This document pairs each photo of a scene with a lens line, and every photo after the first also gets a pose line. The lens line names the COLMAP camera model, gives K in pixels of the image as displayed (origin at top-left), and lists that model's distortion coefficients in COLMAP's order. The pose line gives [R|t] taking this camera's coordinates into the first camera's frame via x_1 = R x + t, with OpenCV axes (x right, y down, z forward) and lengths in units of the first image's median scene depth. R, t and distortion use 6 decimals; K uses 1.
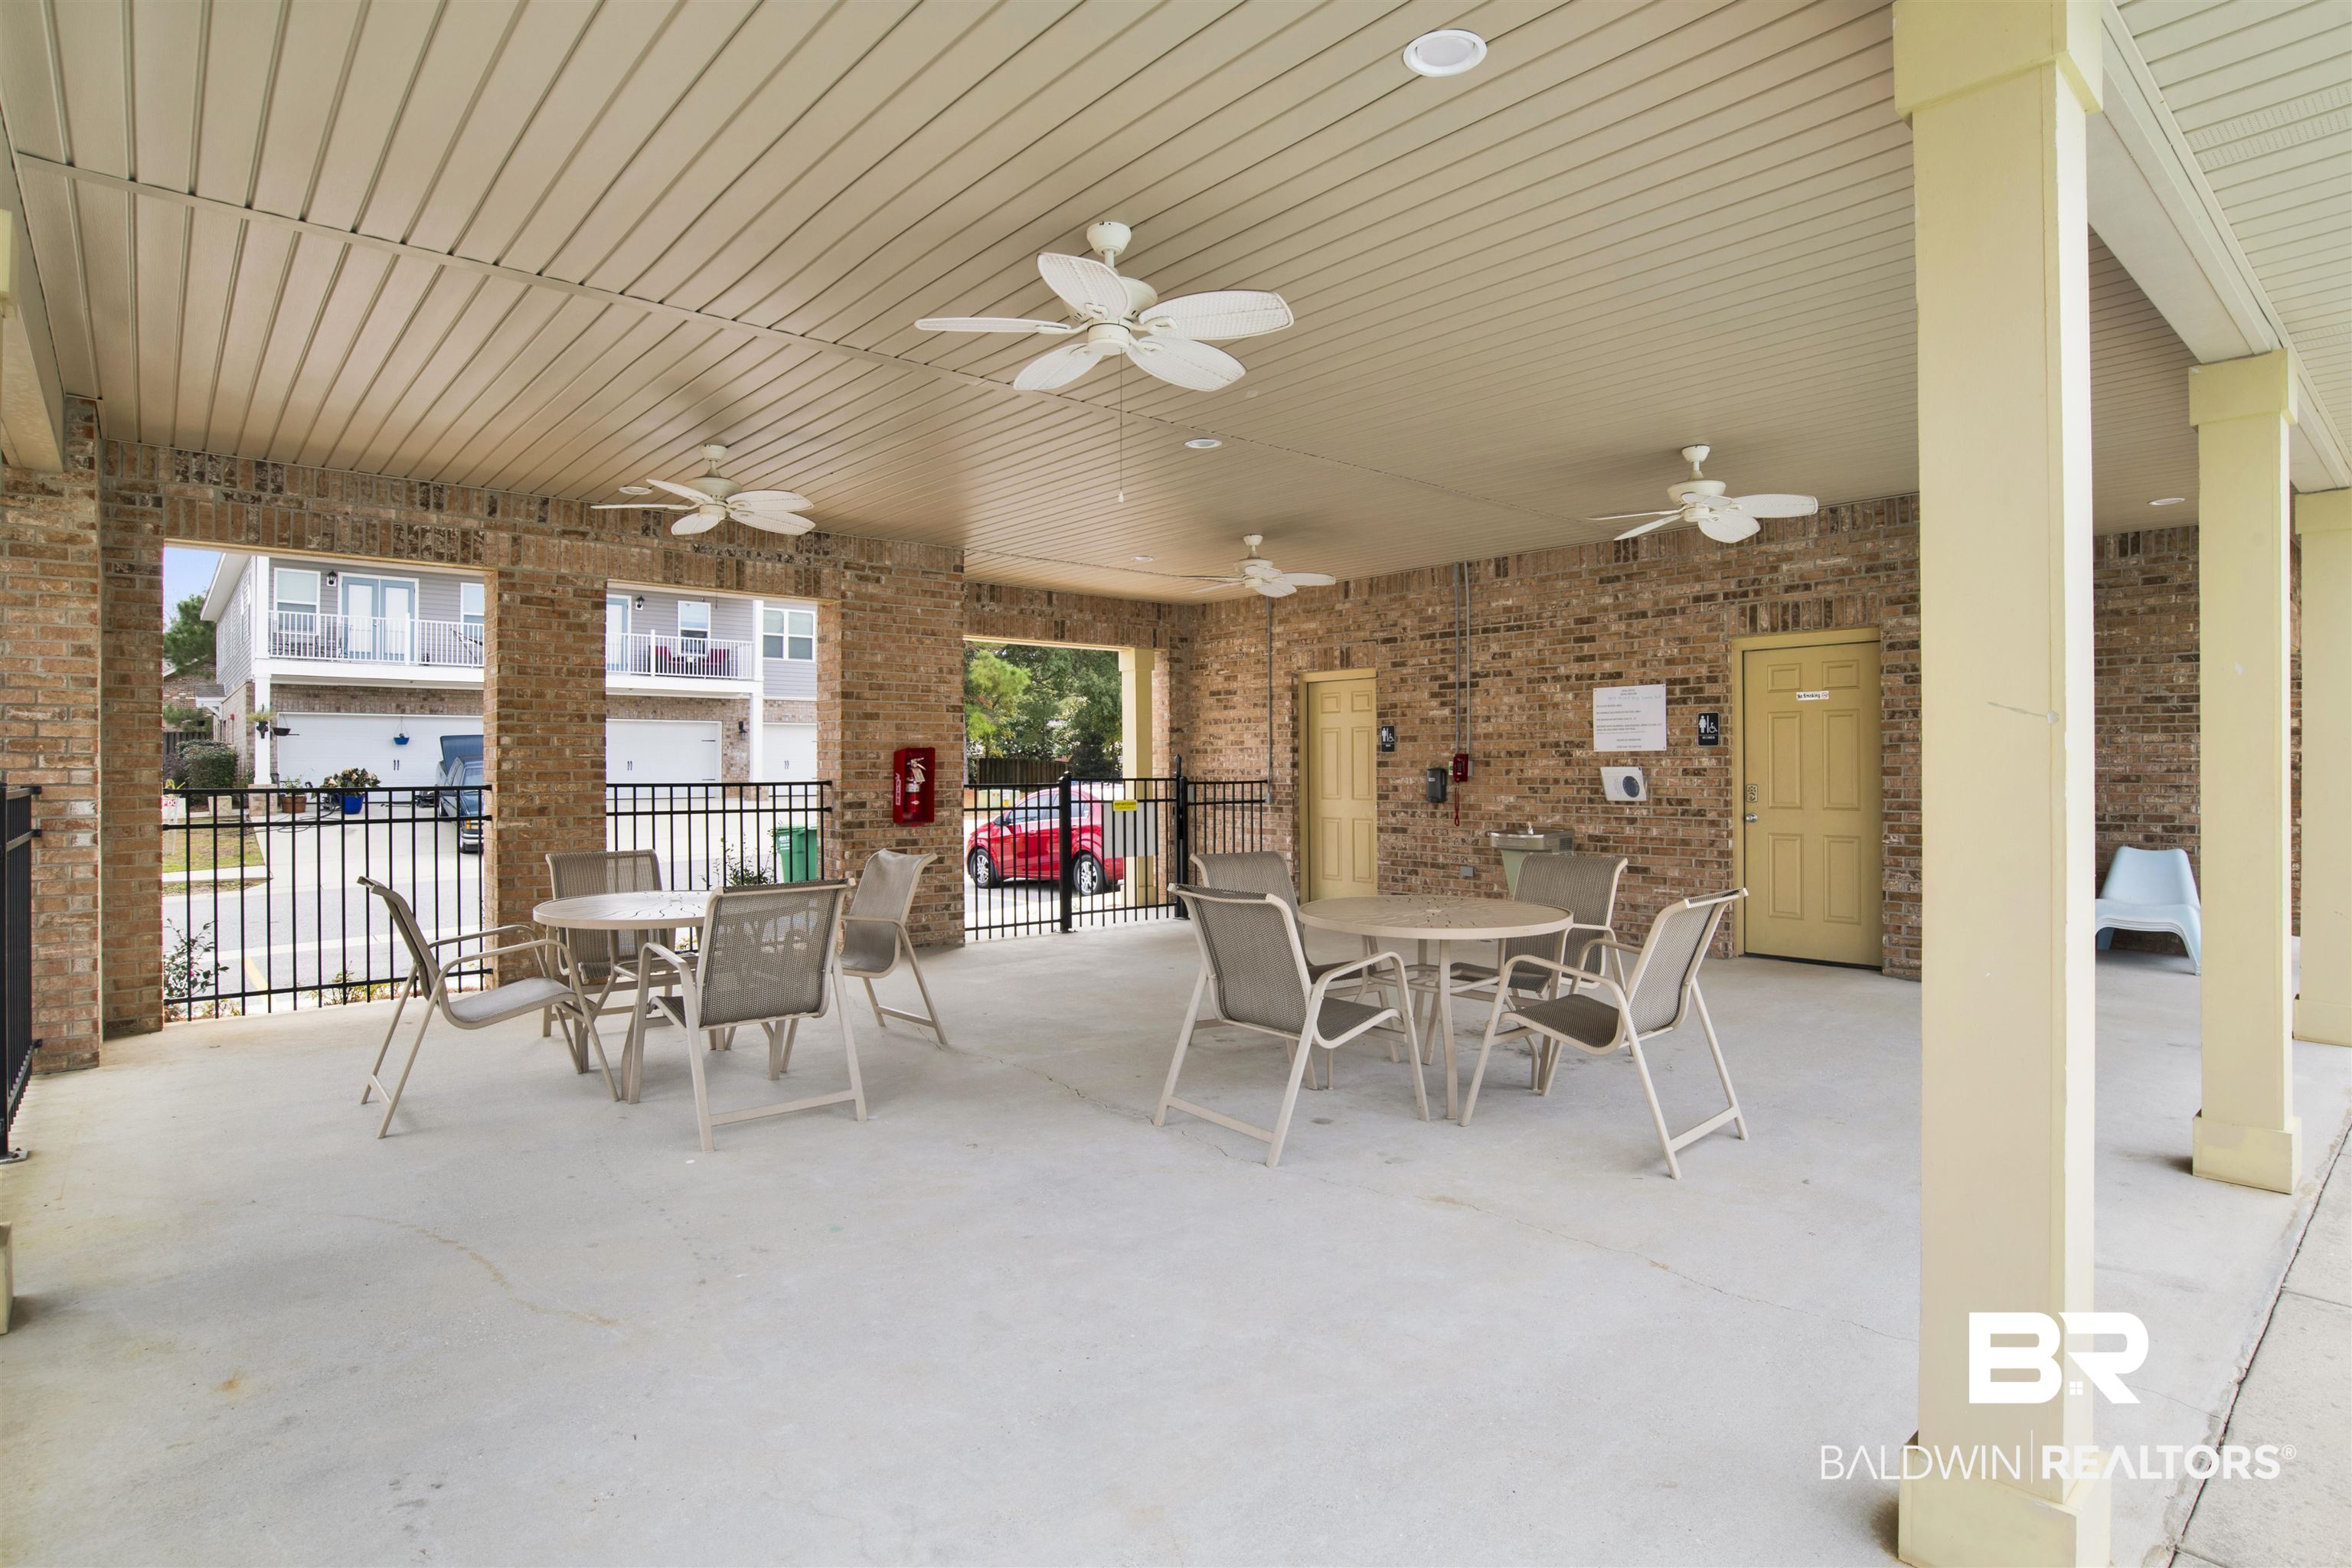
lens RADIAL K [[1176.4, 0, 1178.3], [0, 1176.4, 766.7], [0, 0, 1]] dist [0.001487, 0.000057]
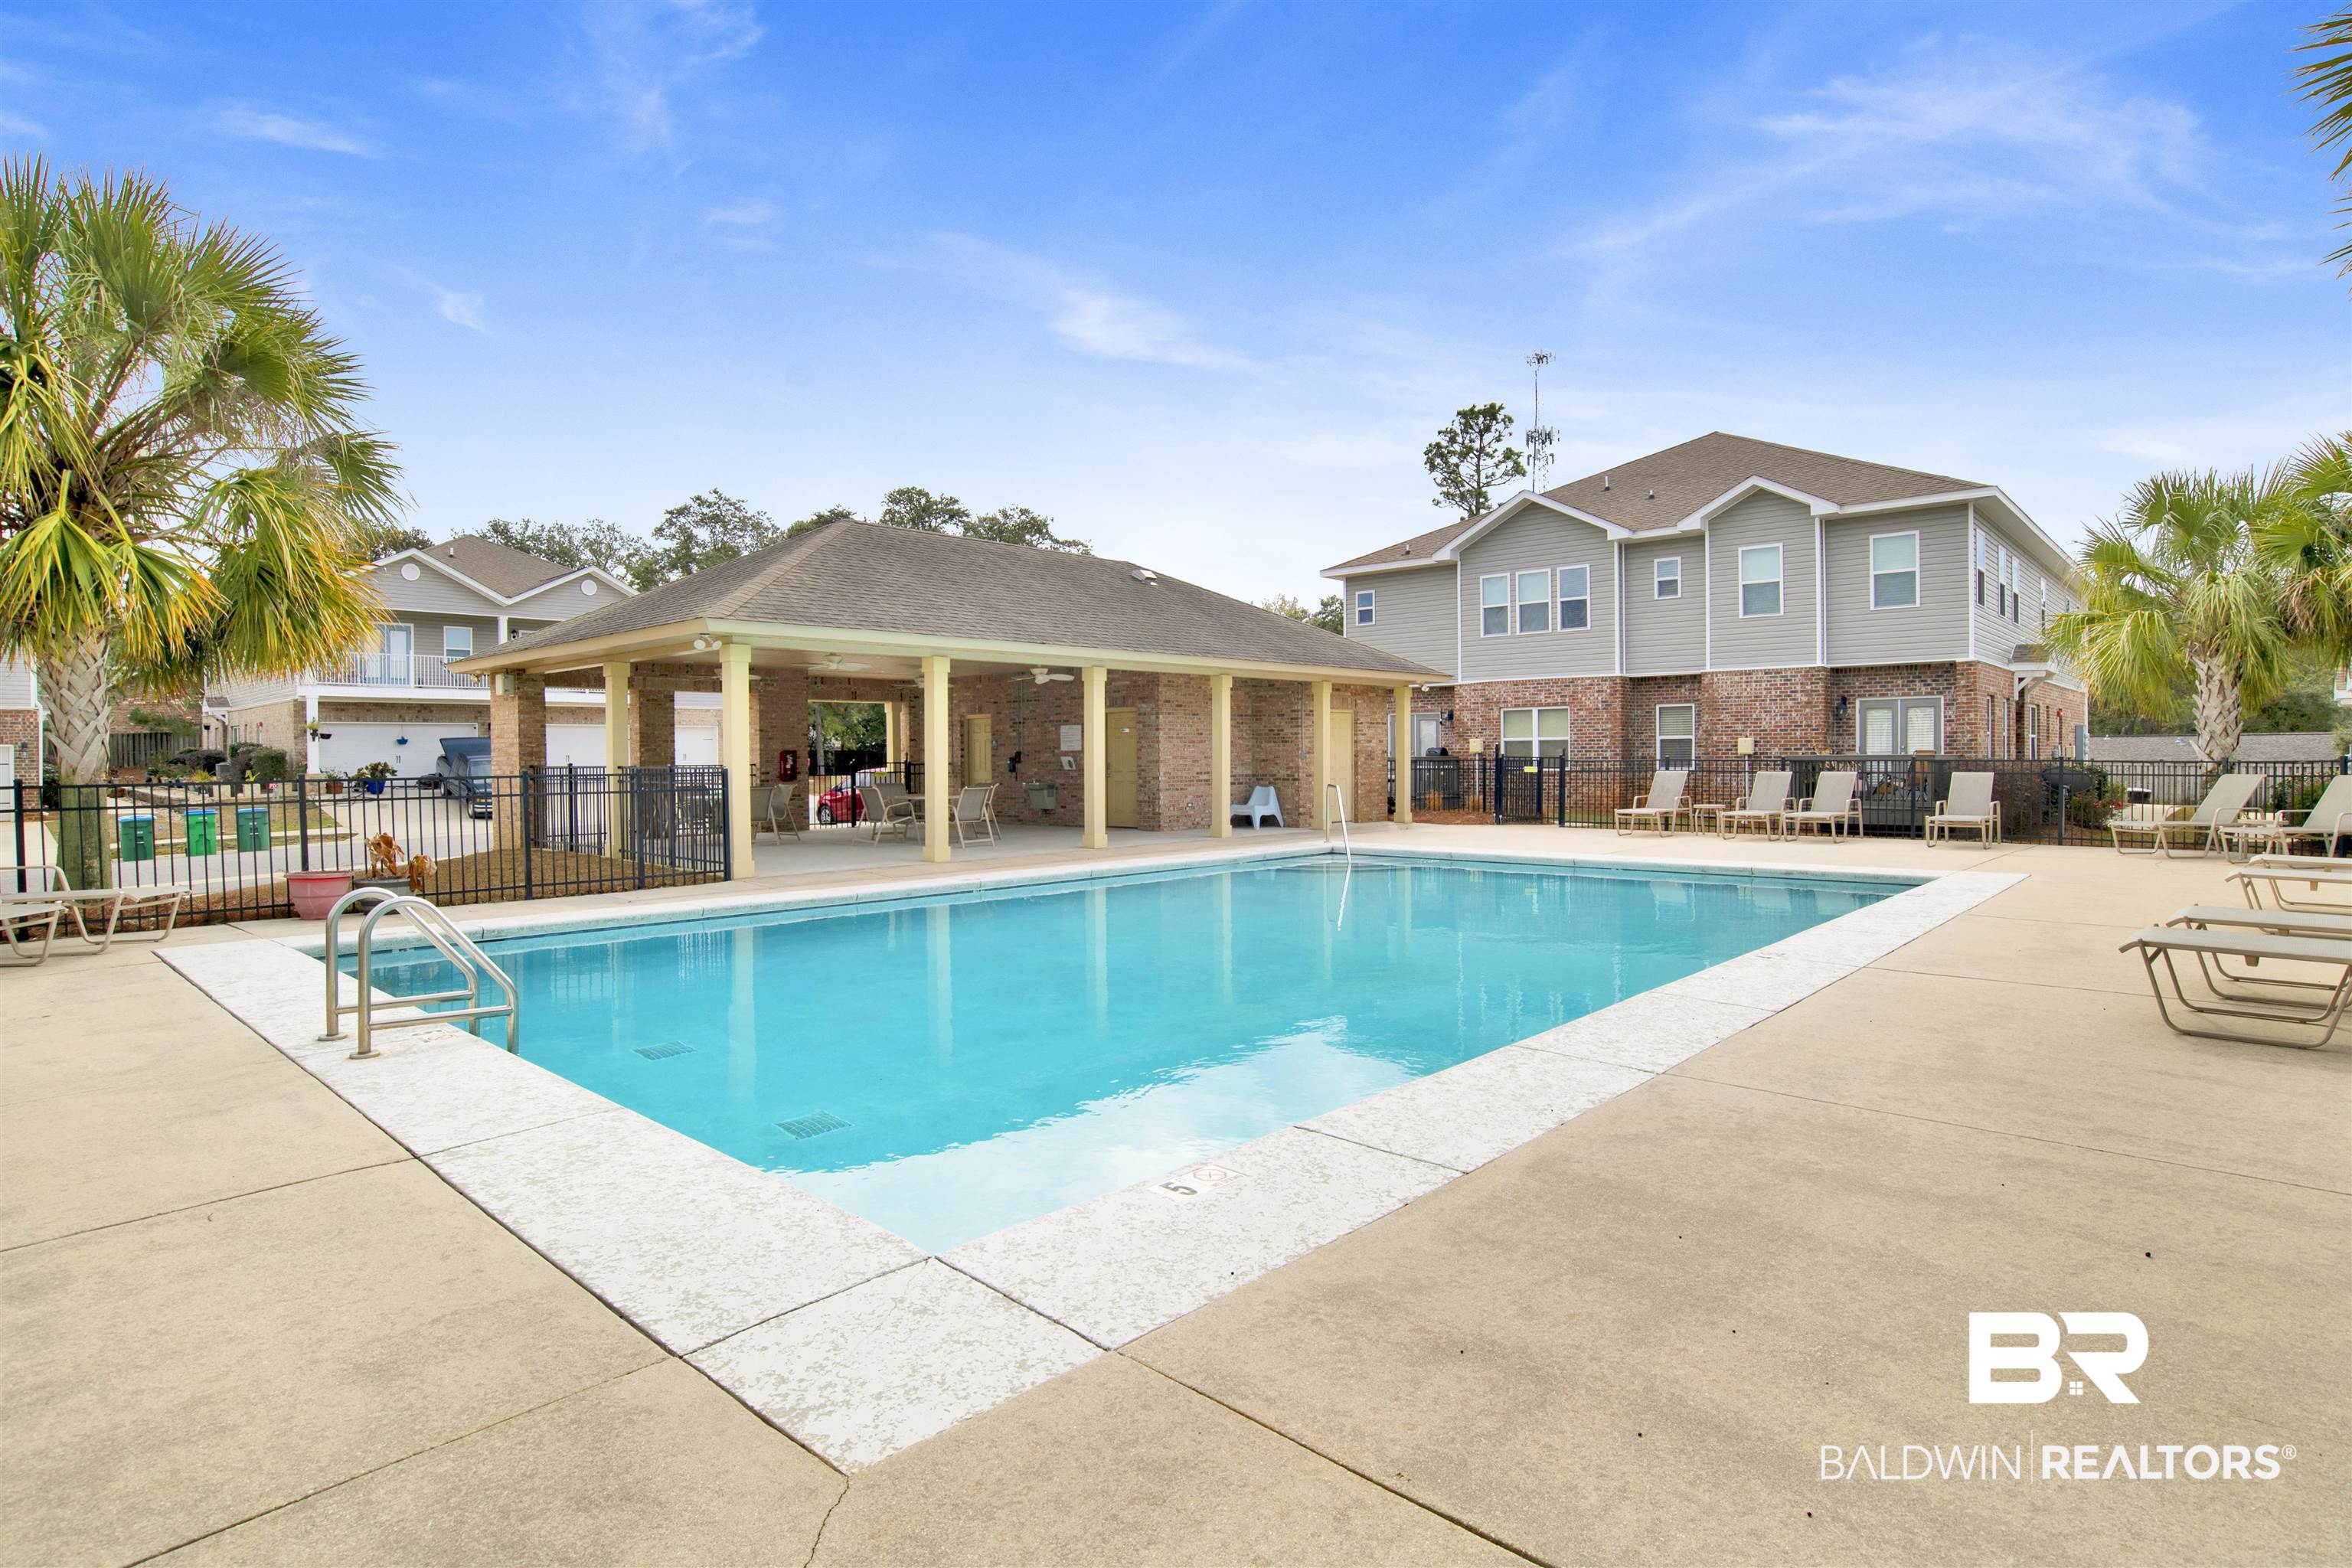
lens RADIAL K [[1201.4, 0, 1178.9], [0, 1201.4, 766.3], [0, 0, 1]] dist [-0.025709, 0.000490]
pose [[0.994480, -0.007344, 0.104667, 0.157938], [0.006453, 0.999940, 0.008843, 0.000110], [-0.104725, -0.008119, 0.994468, -0.765798]]
